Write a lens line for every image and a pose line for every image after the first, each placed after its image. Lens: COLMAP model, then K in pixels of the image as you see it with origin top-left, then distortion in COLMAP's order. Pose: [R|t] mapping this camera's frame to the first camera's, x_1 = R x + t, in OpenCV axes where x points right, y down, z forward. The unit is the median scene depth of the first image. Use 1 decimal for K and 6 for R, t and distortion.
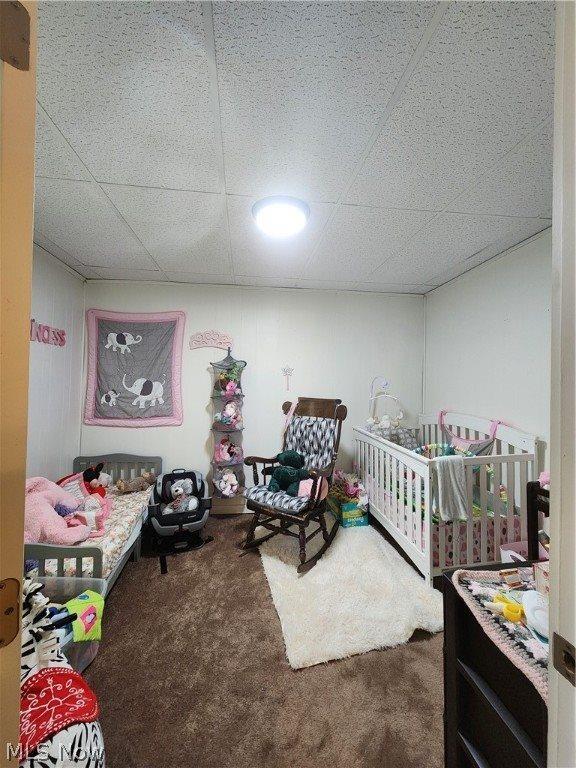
lens RADIAL K [[314.5, 0, 289.0], [0, 314.5, 382.7], [0, 0, 1]] dist [-0.003406, -0.000164]
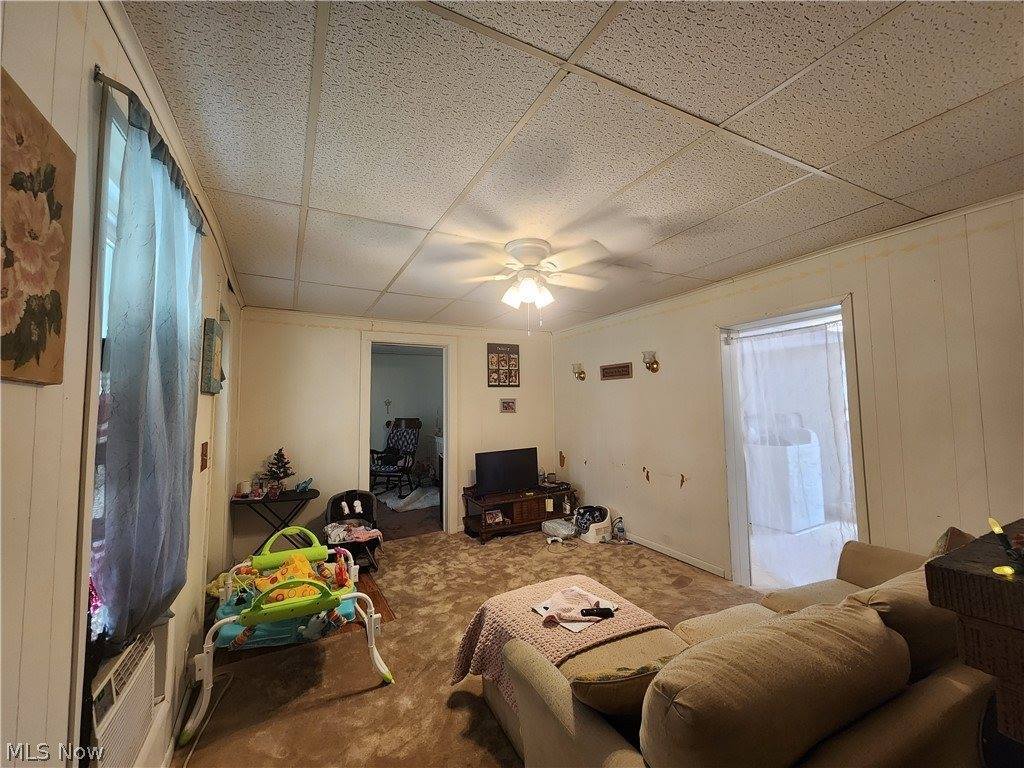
lens RADIAL K [[419.4, 0, 510.0], [0, 419.4, 379.1], [0, 0, 1]] dist [-0.003406, -0.000164]
pose [[0.942536, -0.001343, 0.334101, -0.164079], [0.021426, 0.998176, -0.056433, -0.027610], [-0.333416, 0.060349, 0.940846, -1.588097]]
